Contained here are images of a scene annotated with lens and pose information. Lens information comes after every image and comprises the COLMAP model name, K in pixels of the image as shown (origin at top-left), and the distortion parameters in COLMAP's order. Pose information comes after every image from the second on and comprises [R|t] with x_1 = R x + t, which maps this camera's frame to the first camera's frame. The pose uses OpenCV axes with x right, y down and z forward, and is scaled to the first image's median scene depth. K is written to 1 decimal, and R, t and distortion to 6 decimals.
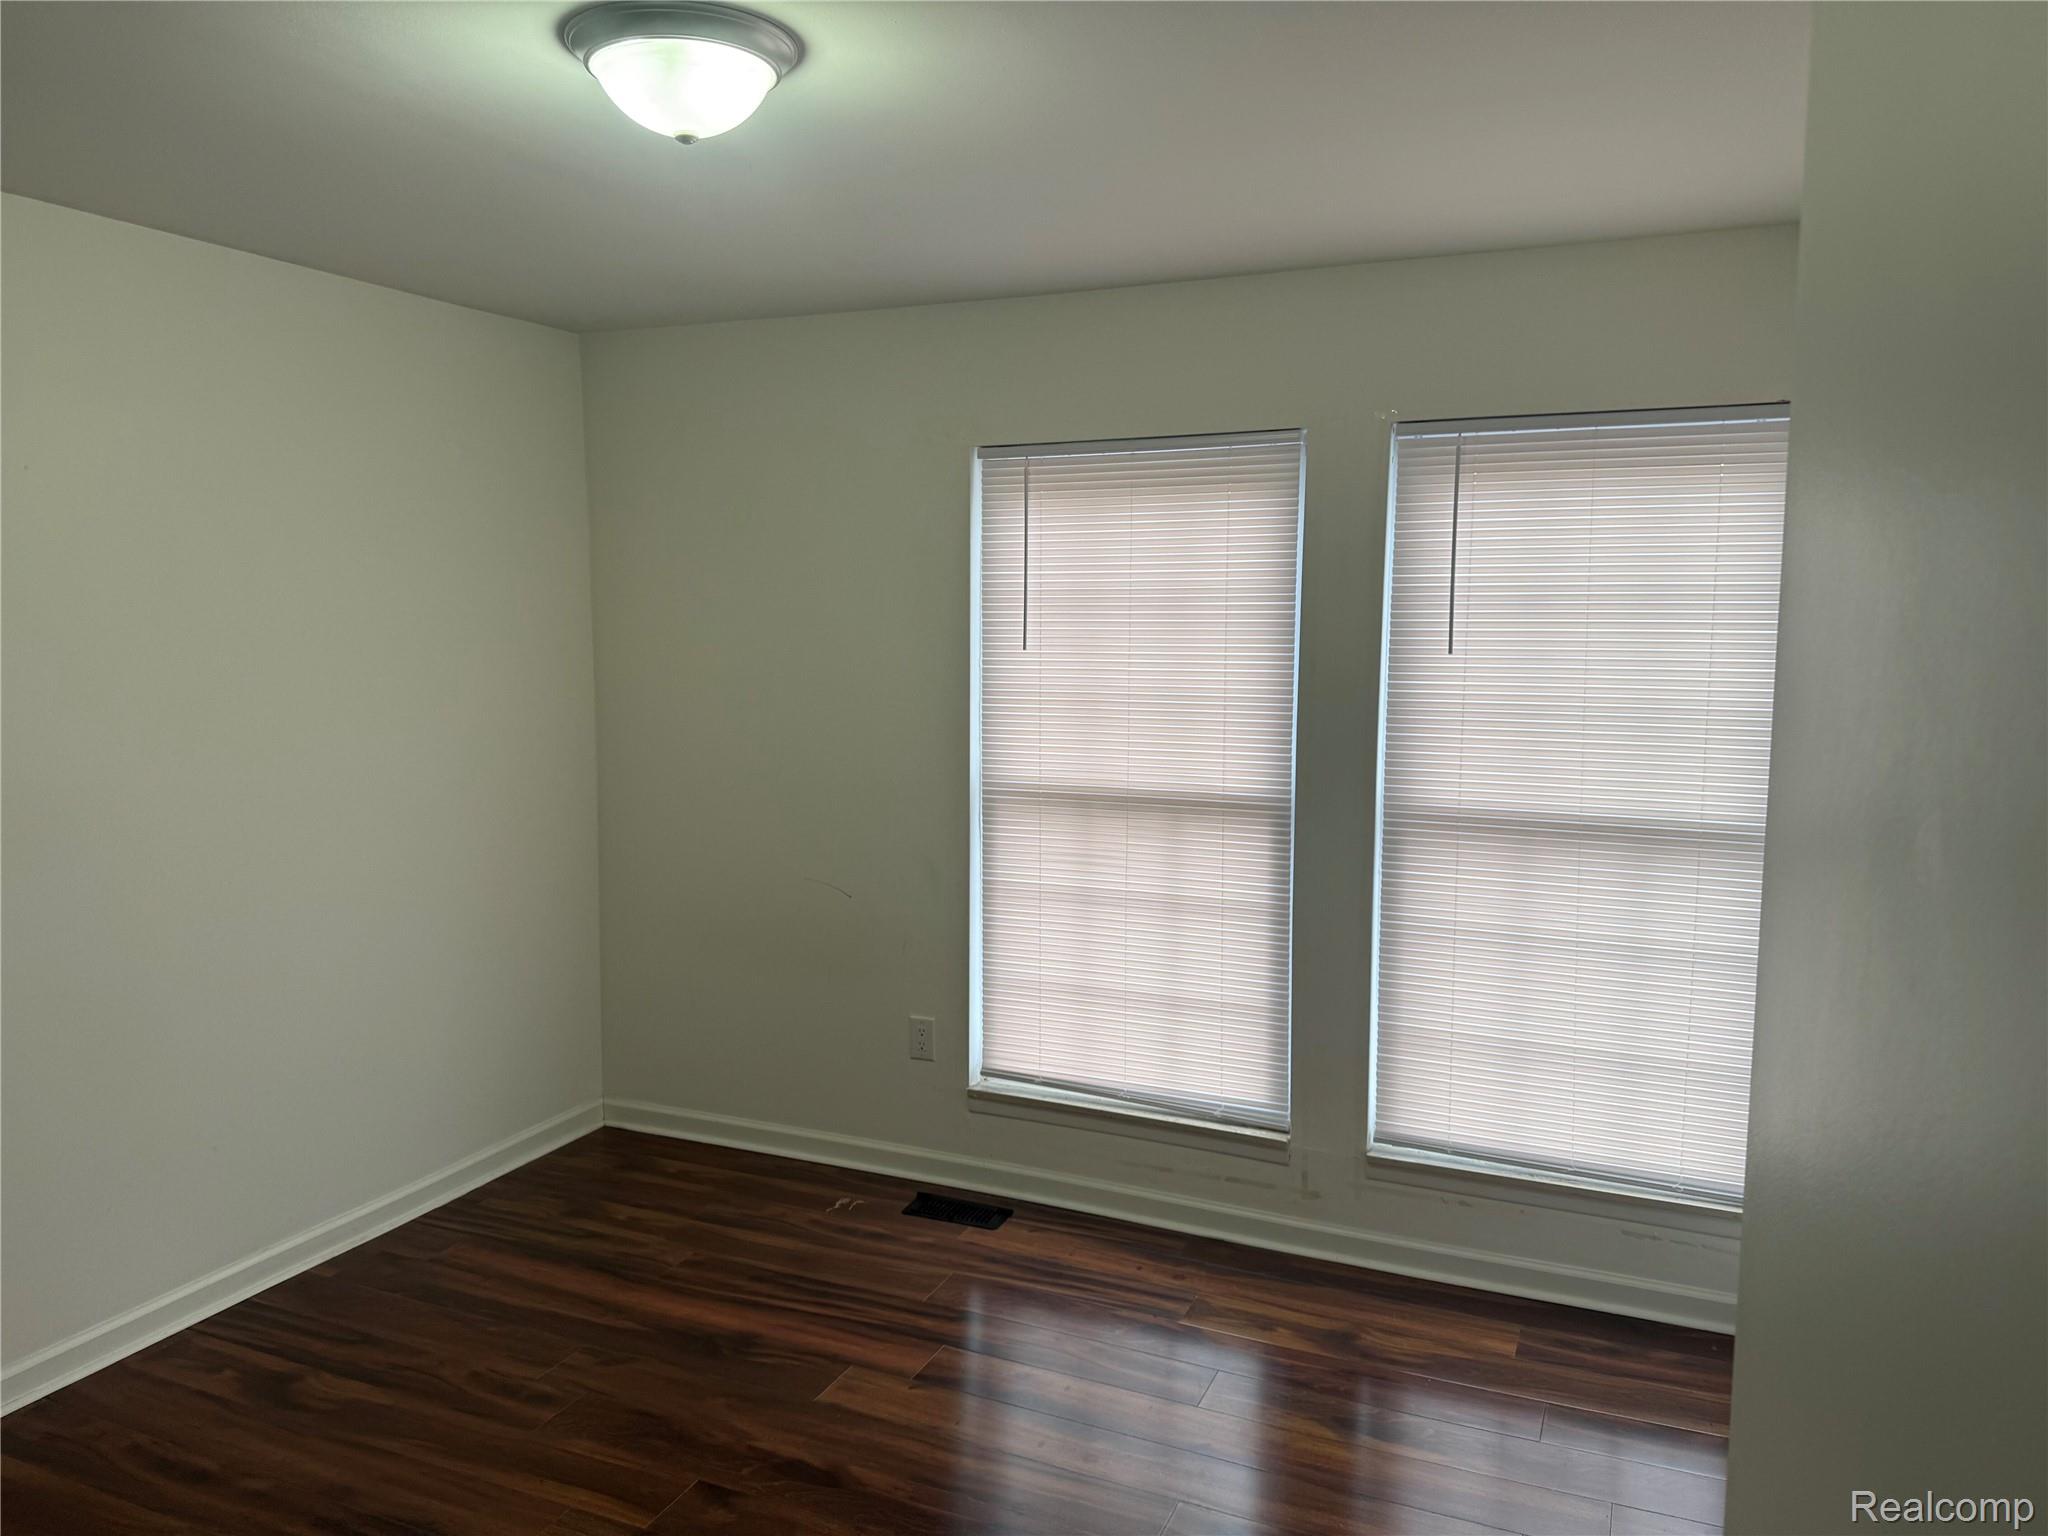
lens RADIAL K [[1429.2, 0, 1216.1], [0, 1429.2, 759.8], [0, 0, 1]] dist [-0.001804, -0.101690]
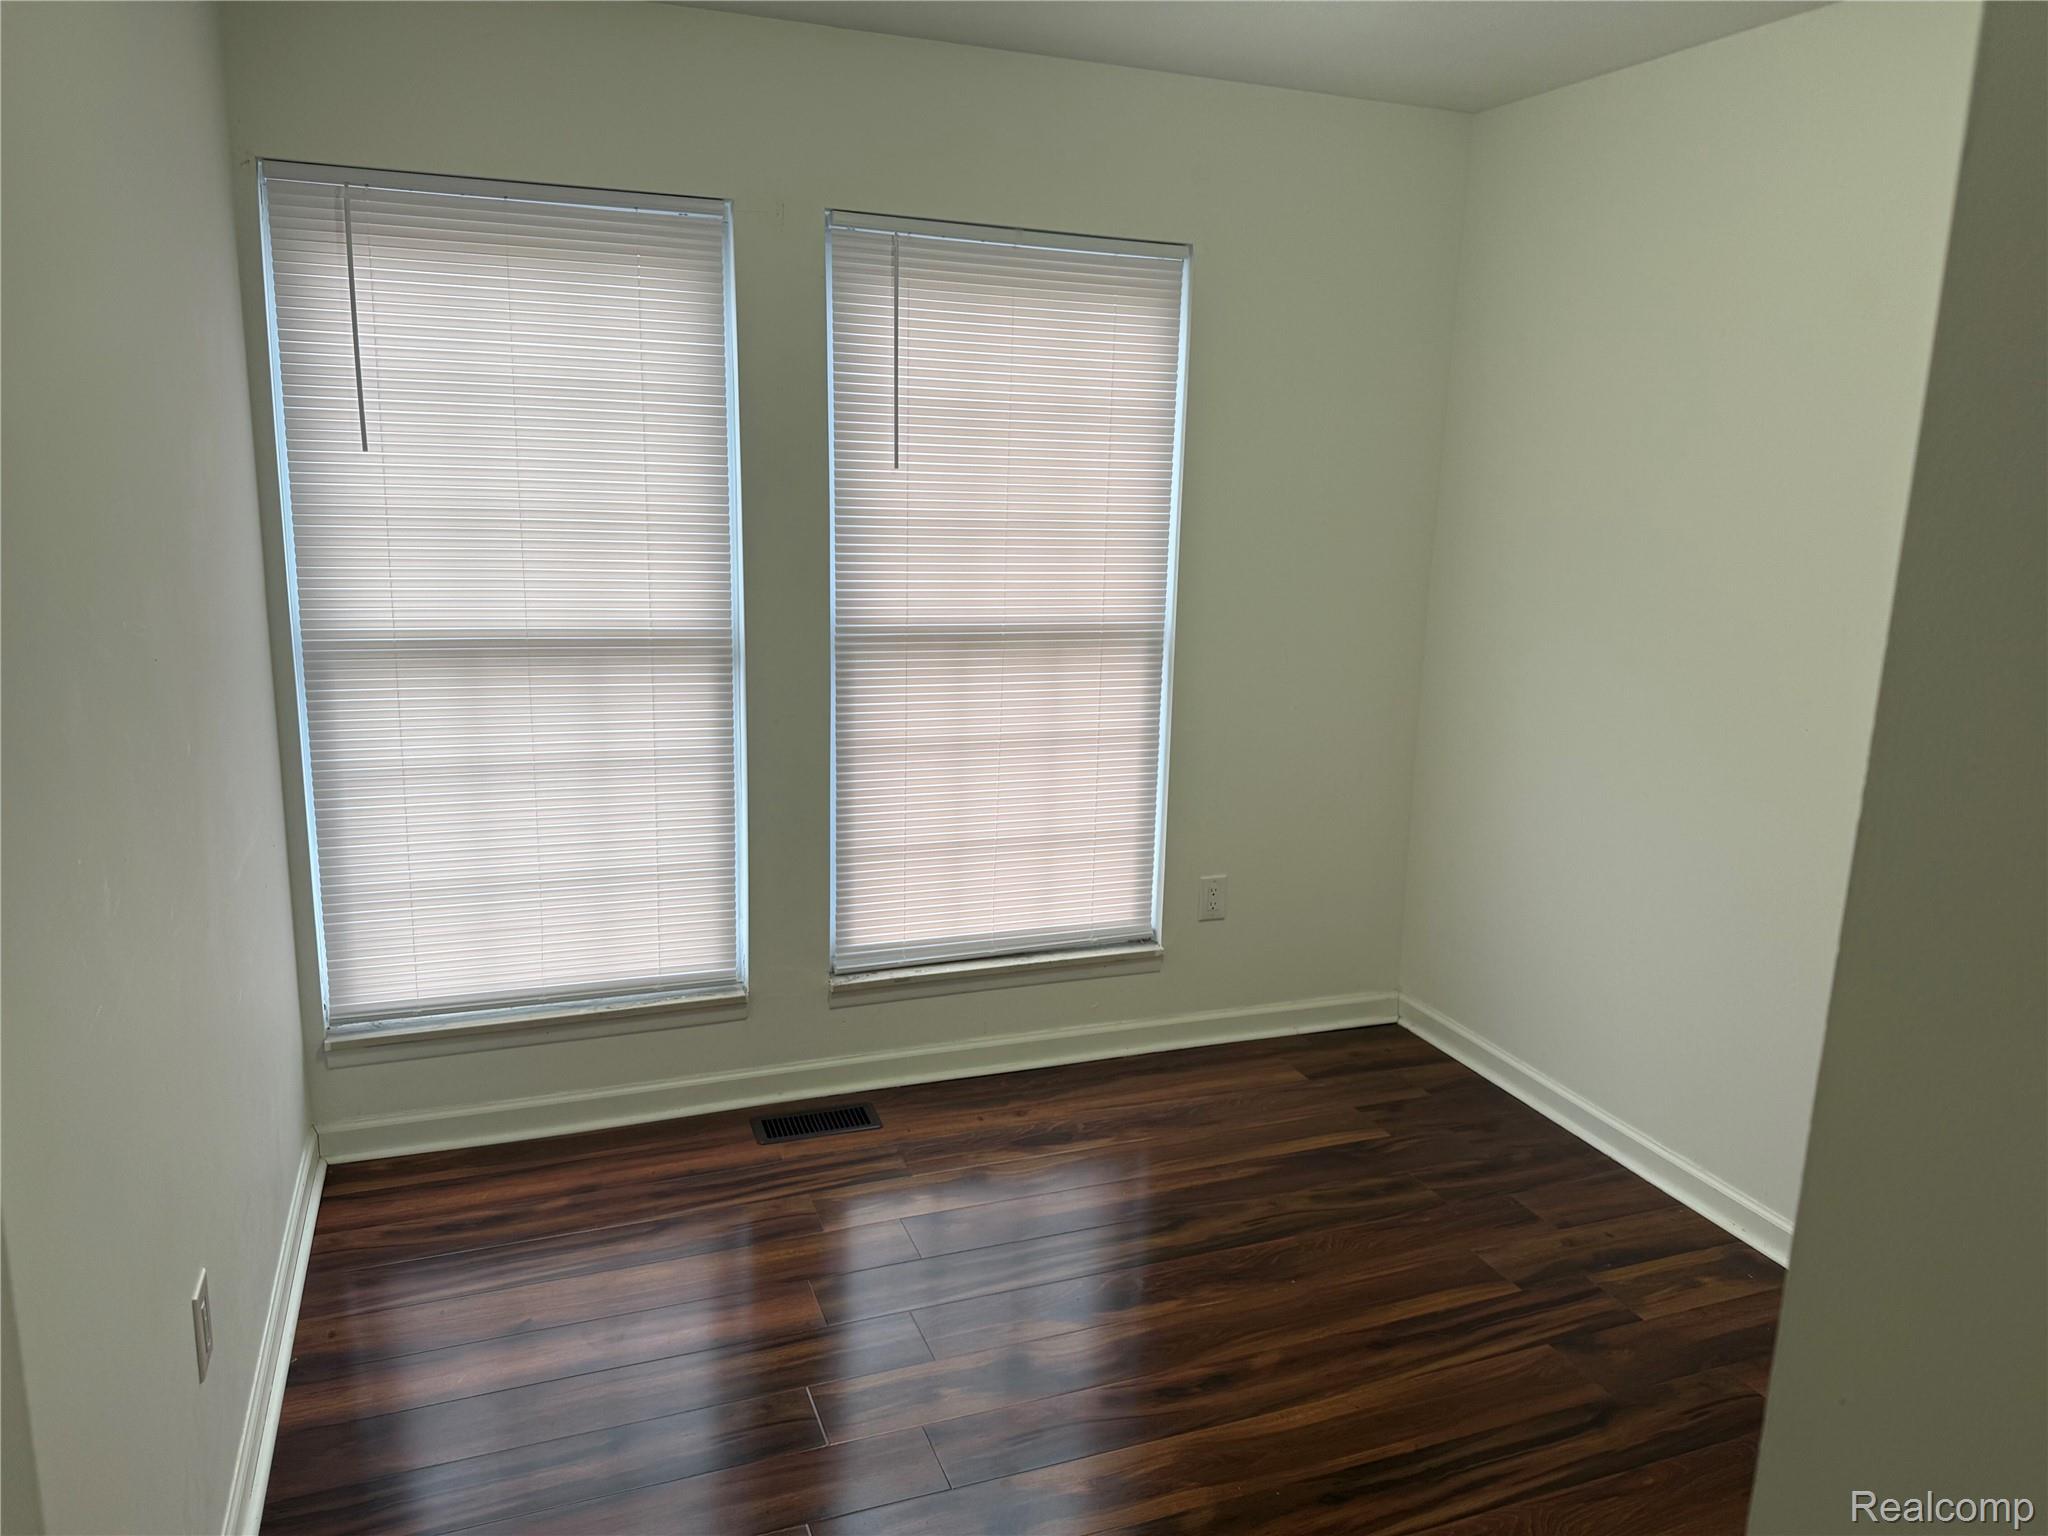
lens RADIAL K [[1456.5, 0, 1003.4], [0, 1456.5, 773.1], [0, 0, 1]] dist [0.101972, -0.128829]
pose [[0.681595, -0.140650, 0.718085, -0.508576], [0.036019, 0.986612, 0.159057, -0.023708], [-0.730843, -0.082548, 0.677535, 0.233502]]
